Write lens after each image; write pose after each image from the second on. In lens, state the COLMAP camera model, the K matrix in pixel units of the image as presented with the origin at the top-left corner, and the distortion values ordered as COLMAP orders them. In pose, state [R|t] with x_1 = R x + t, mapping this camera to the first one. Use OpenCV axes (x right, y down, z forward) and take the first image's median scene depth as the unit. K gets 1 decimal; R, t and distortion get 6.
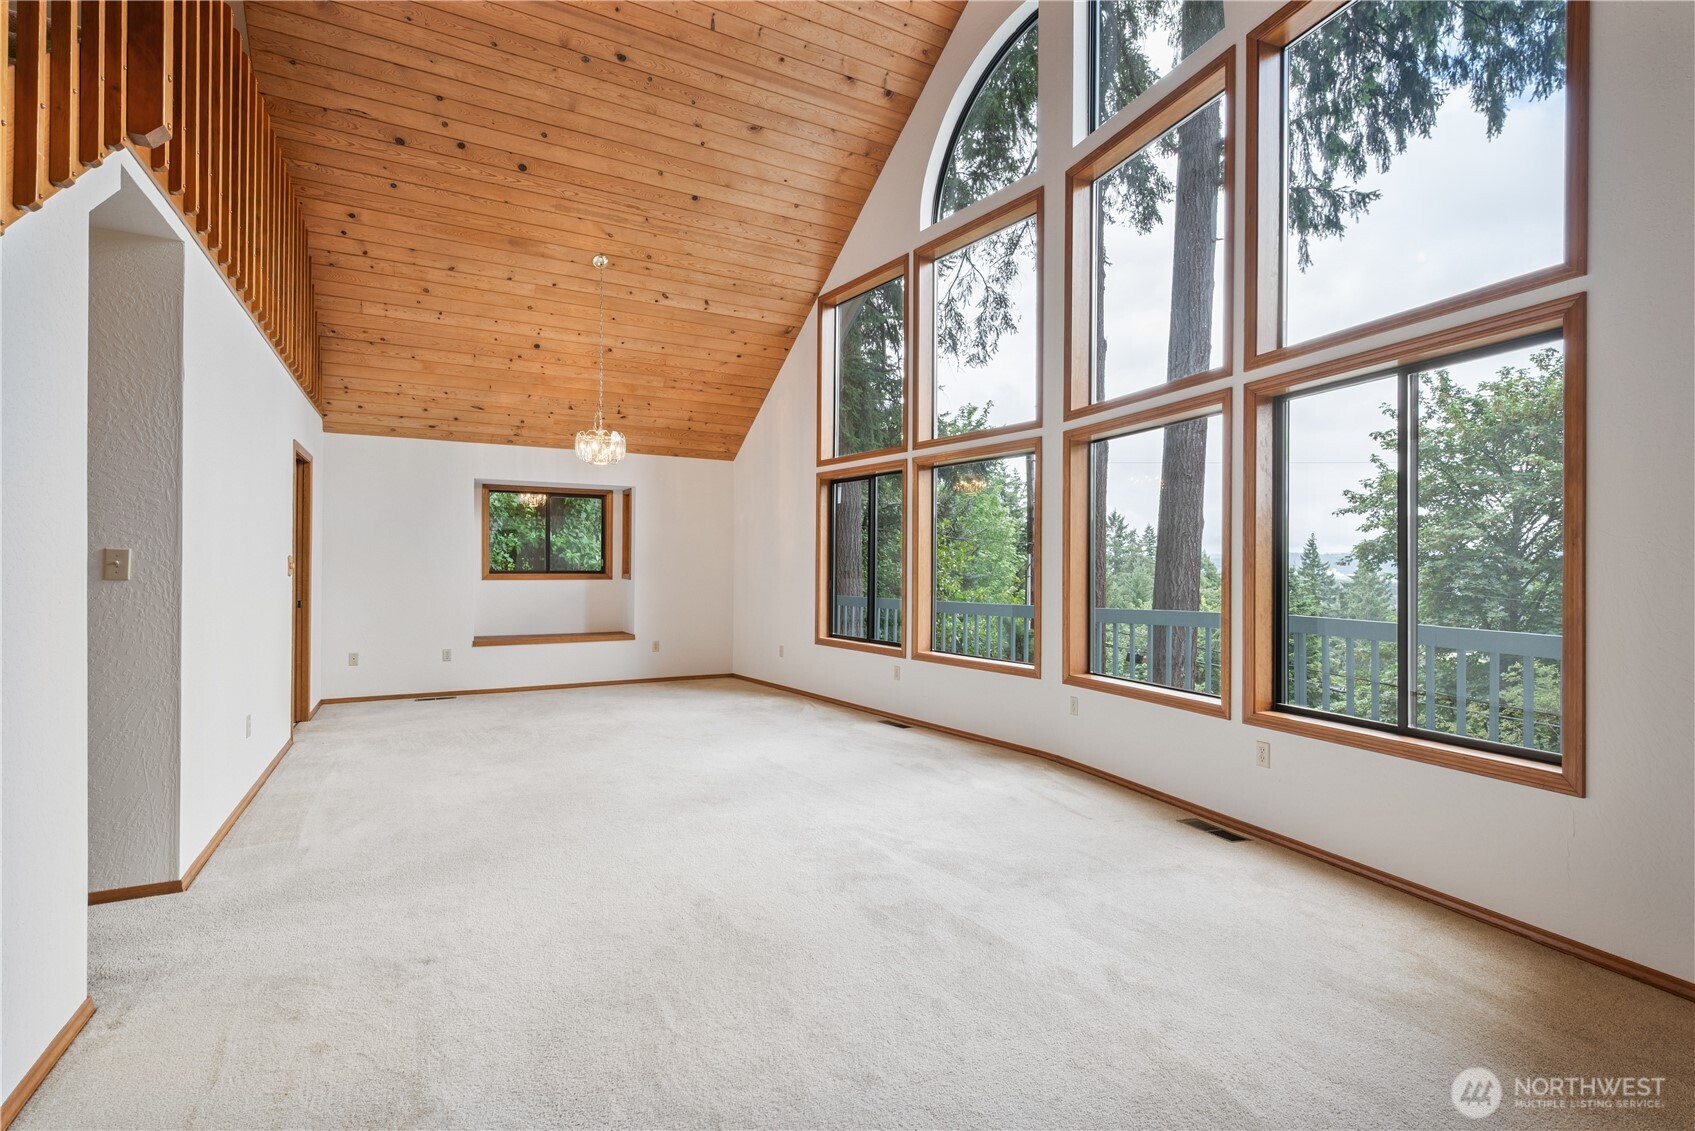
lens RADIAL K [[788.4, 0, 847.3], [0, 788.4, 567.8], [0, 0, 1]] dist [0.002002, -0.000098]
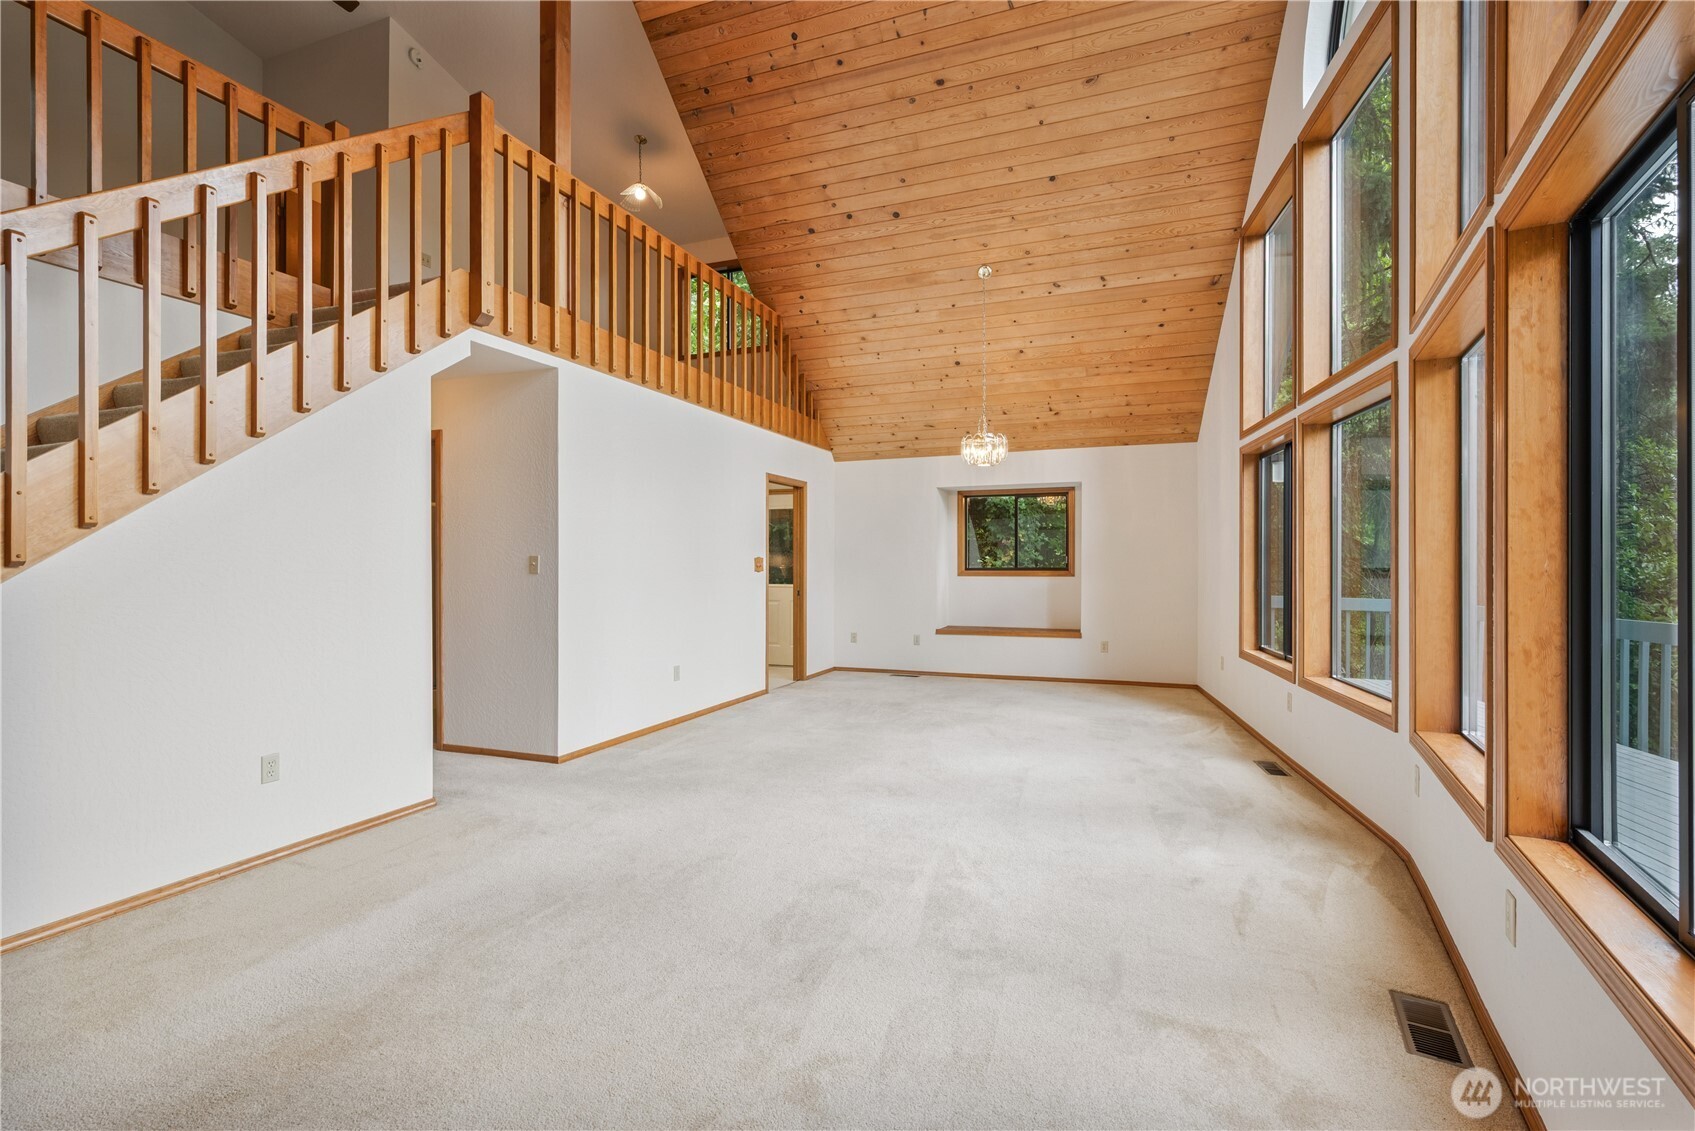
lens RADIAL K [[788.4, 0, 843.8], [0, 788.4, 563.1], [0, 0, 1]] dist [0.002002, -0.000098]
pose [[0.642859, -0.006361, -0.765958, 0.356868], [0.004182, 0.999980, -0.004795, 0.001646], [0.765973, -0.000121, 0.642873, 0.180630]]
